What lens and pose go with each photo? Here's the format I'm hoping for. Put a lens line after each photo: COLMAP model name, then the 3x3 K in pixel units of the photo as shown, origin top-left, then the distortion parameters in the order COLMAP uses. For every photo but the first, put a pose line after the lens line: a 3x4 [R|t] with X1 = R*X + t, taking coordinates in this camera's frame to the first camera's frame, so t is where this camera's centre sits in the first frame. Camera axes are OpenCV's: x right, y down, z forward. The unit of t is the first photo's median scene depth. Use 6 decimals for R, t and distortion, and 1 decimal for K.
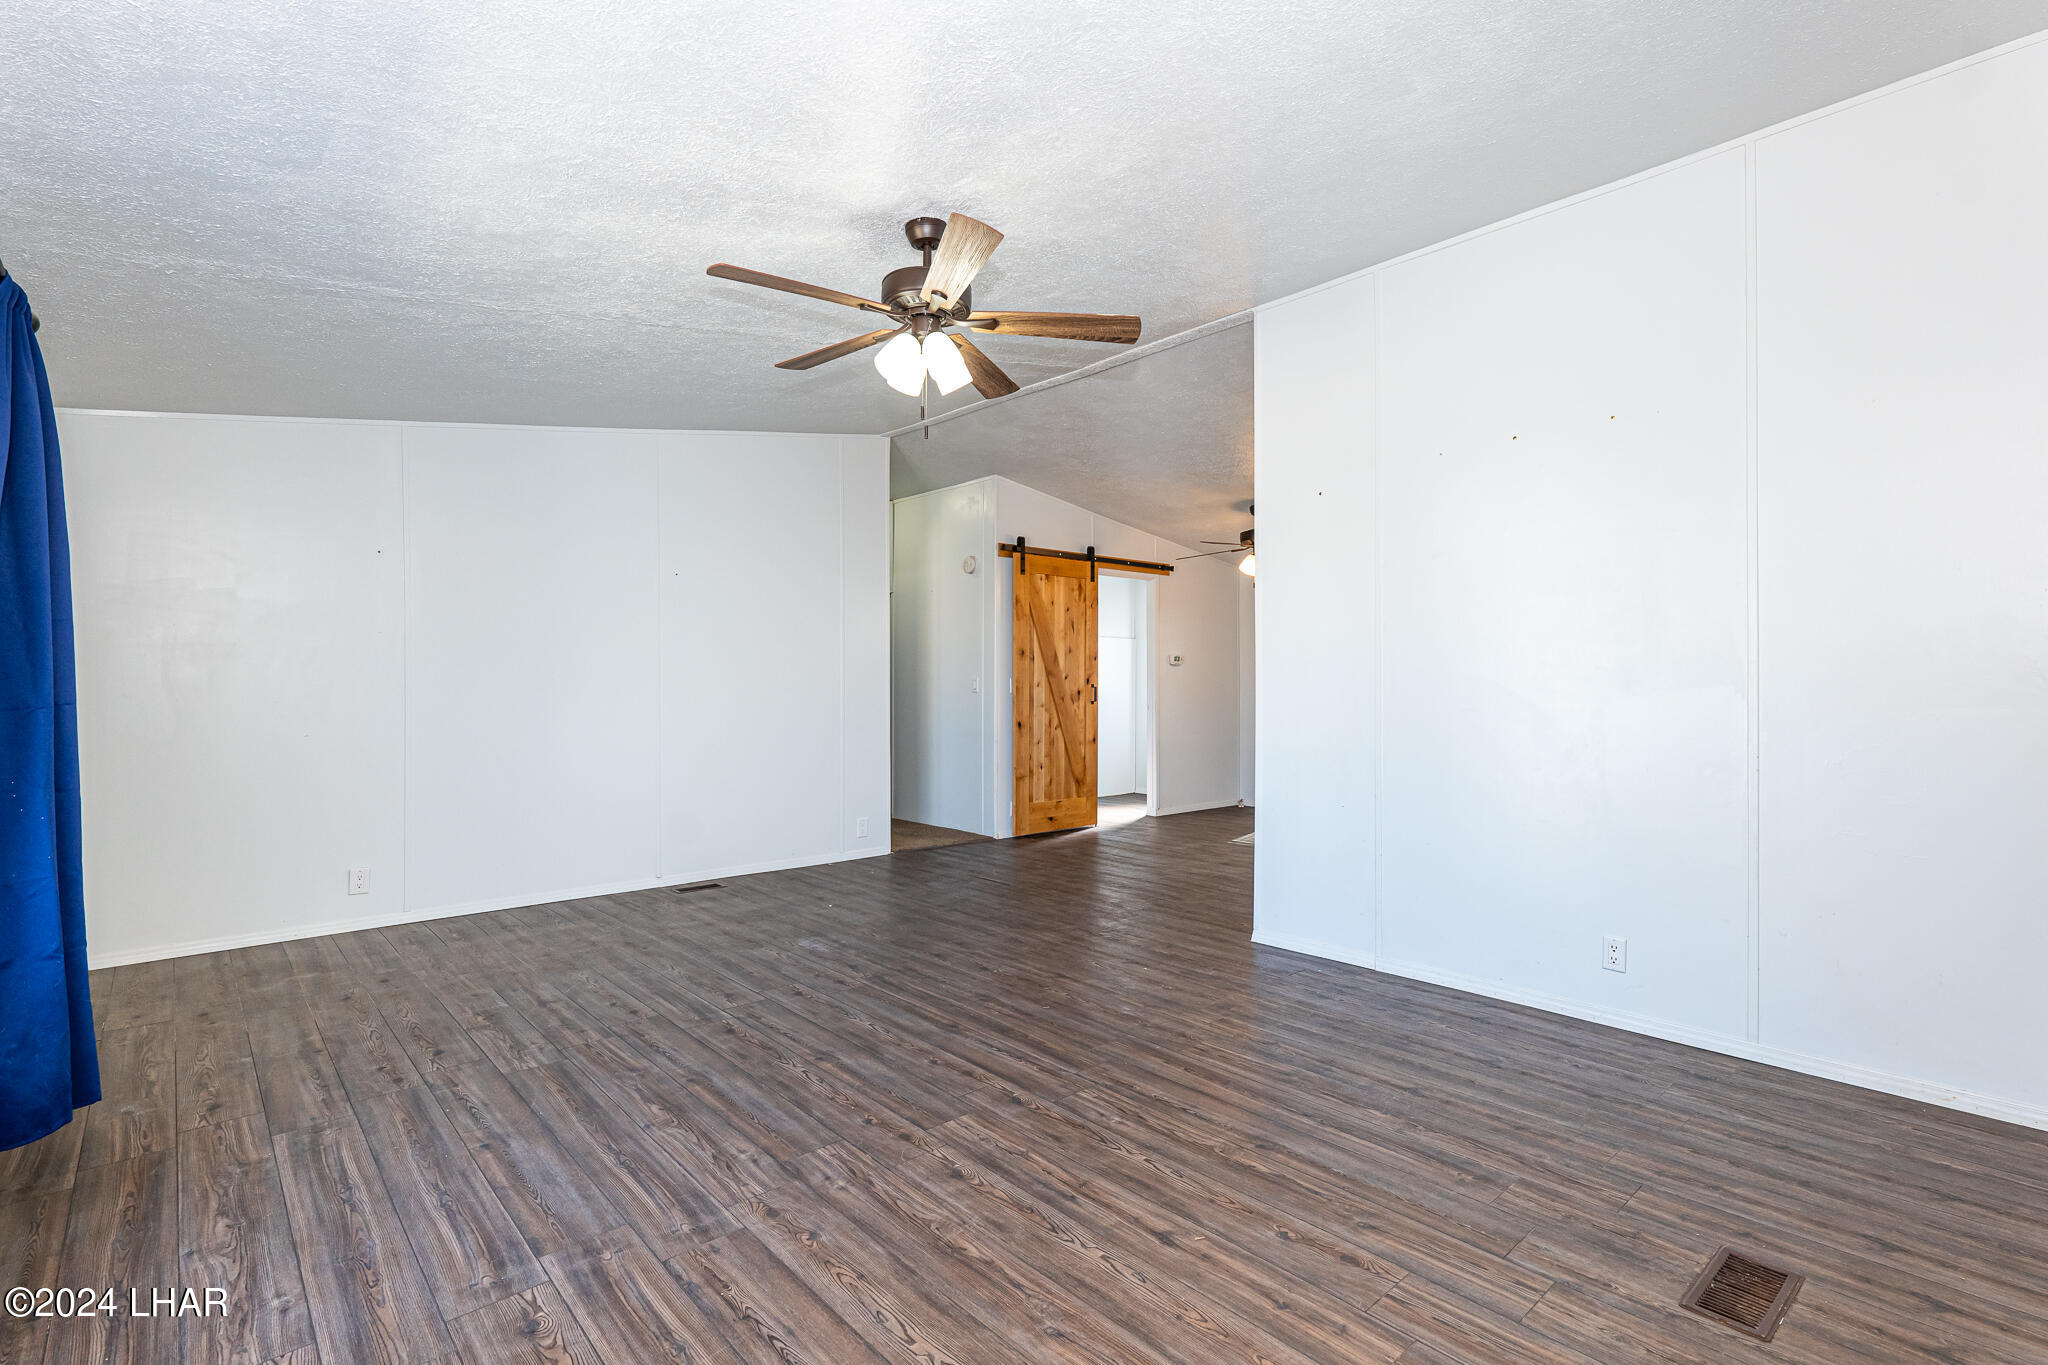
lens RADIAL K [[959.9, 0, 1017.9], [0, 959.9, 695.0], [0, 0, 1]] dist [0.002668, -0.000233]
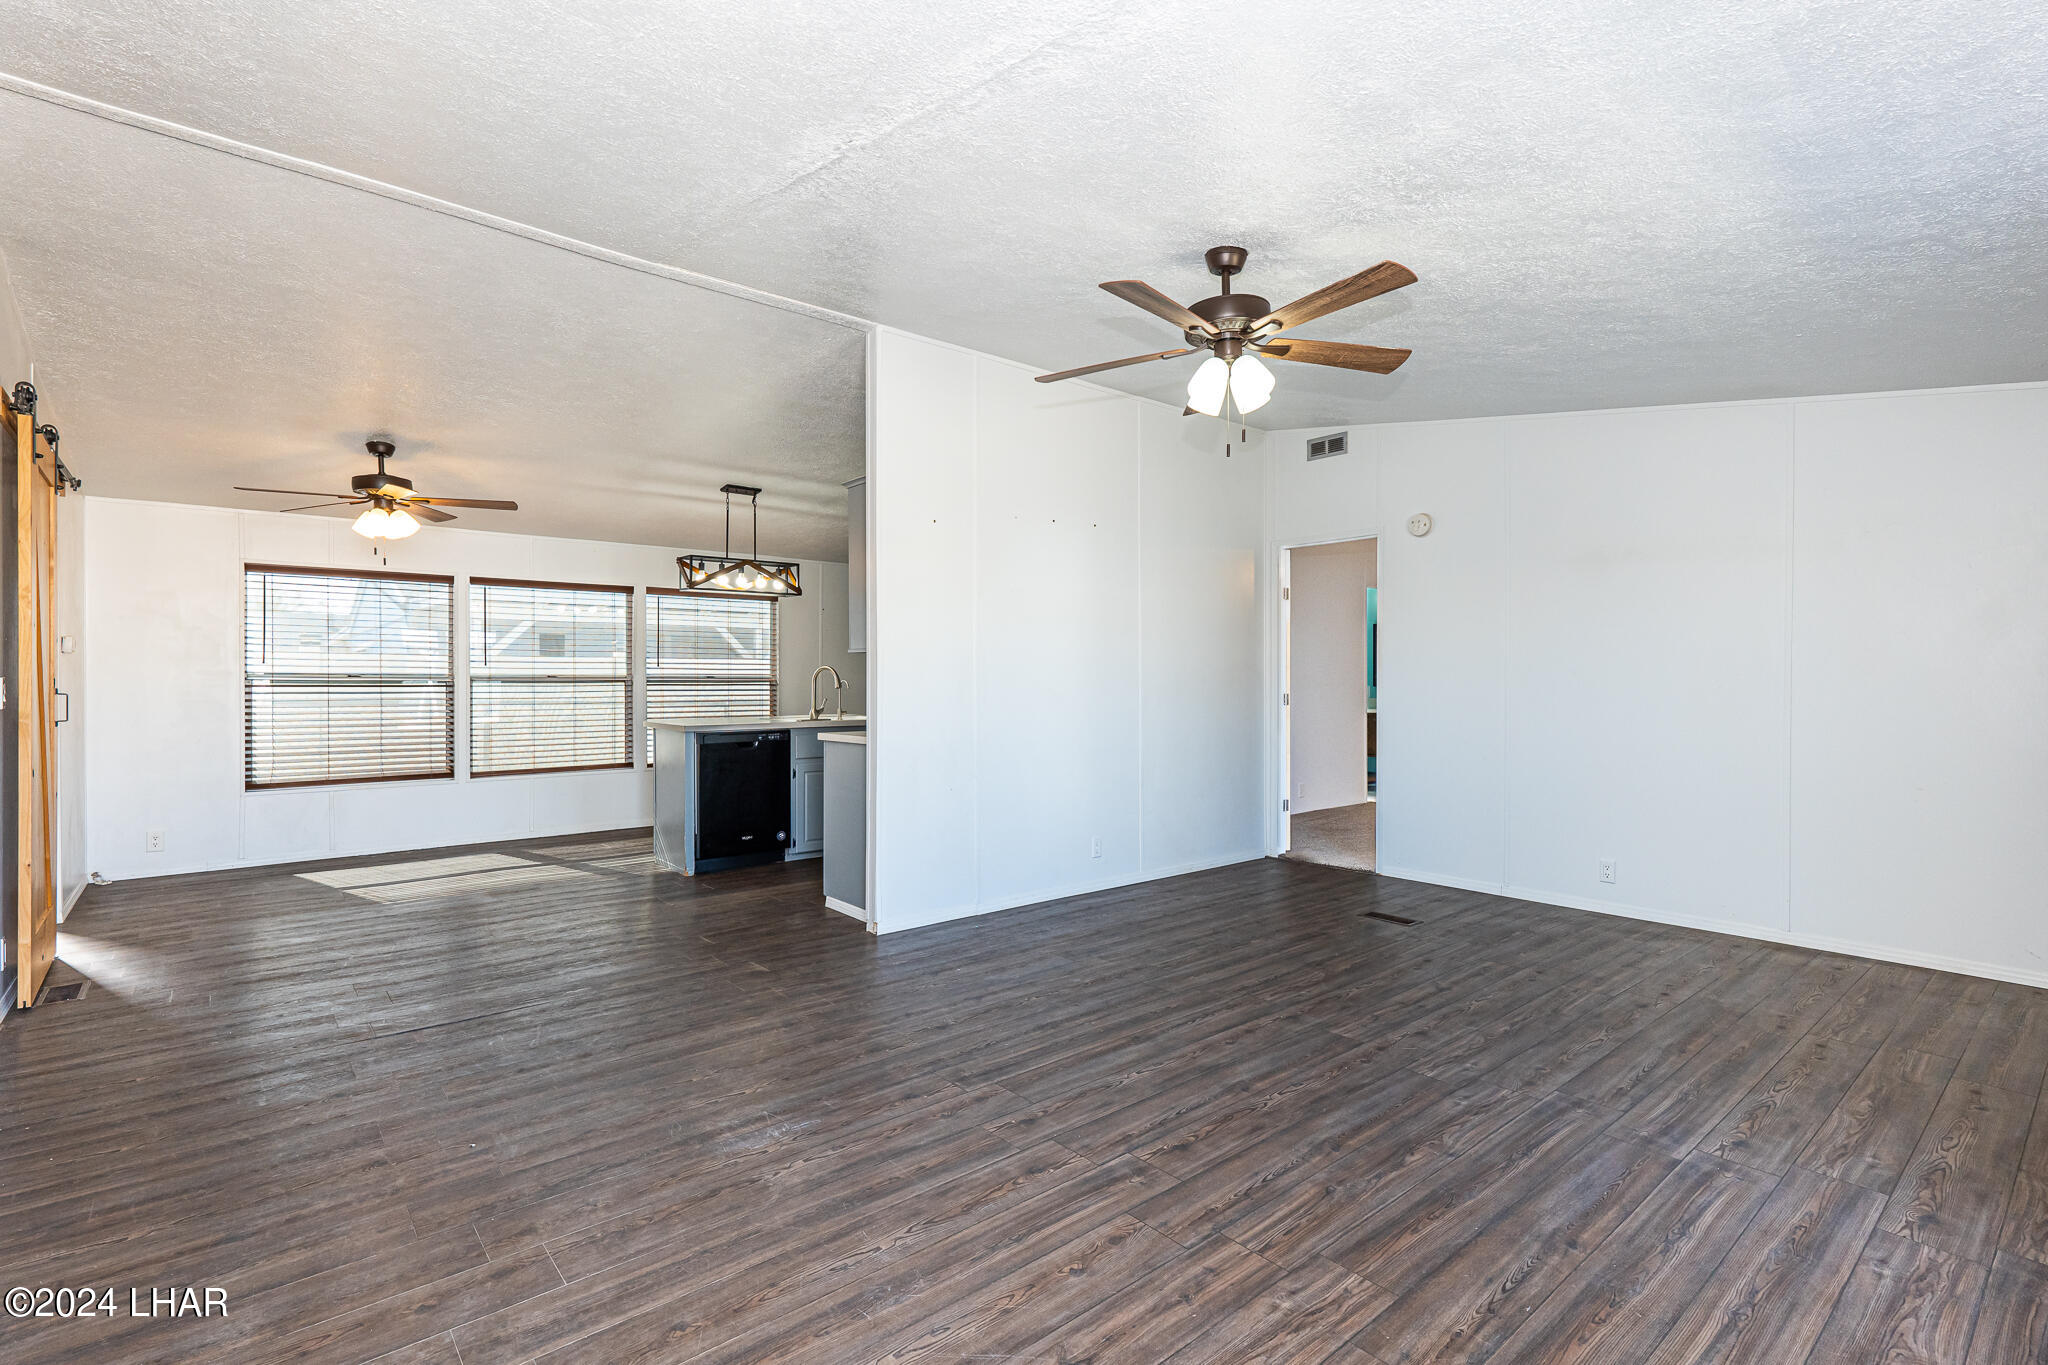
lens RADIAL K [[959.9, 0, 1013.2], [0, 959.9, 683.8], [0, 0, 1]] dist [0.002668, -0.000233]
pose [[0.021681, -0.004547, 0.999755, -1.363279], [0.011161, 0.999928, 0.004305, -0.032082], [-0.999703, 0.011064, 0.021730, 1.420932]]
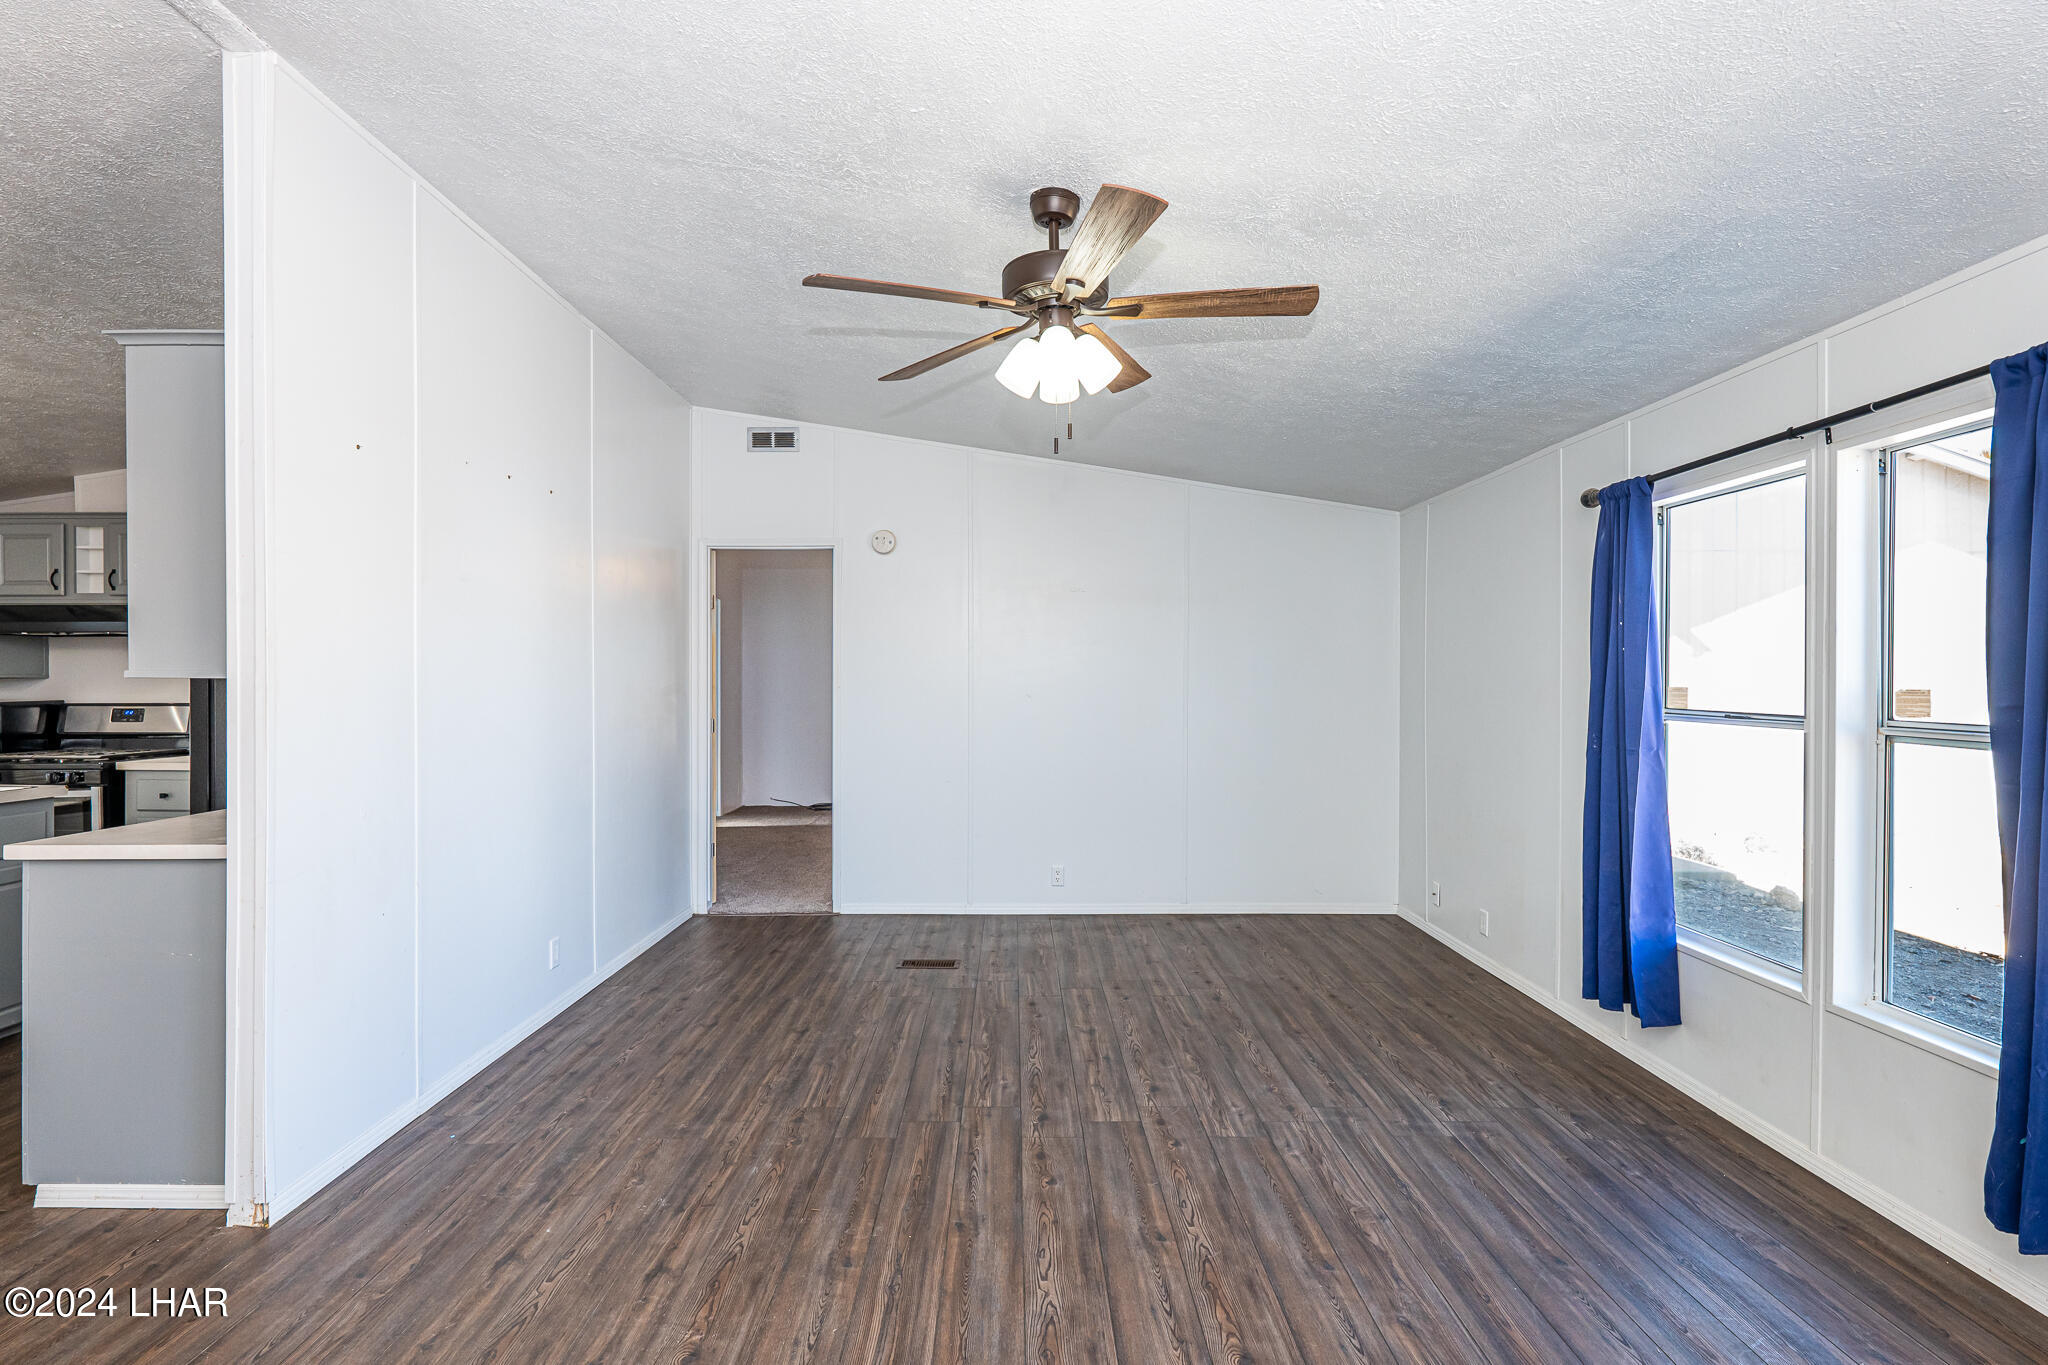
lens RADIAL K [[959.9, 0, 1025.3], [0, 959.9, 667.4], [0, 0, 1]] dist [0.002668, -0.000233]
pose [[-0.762242, 0.007764, 0.647246, -0.736622], [0.005795, 0.999970, -0.005170, -0.086795], [-0.647267, -0.000190, -0.762264, 1.954319]]
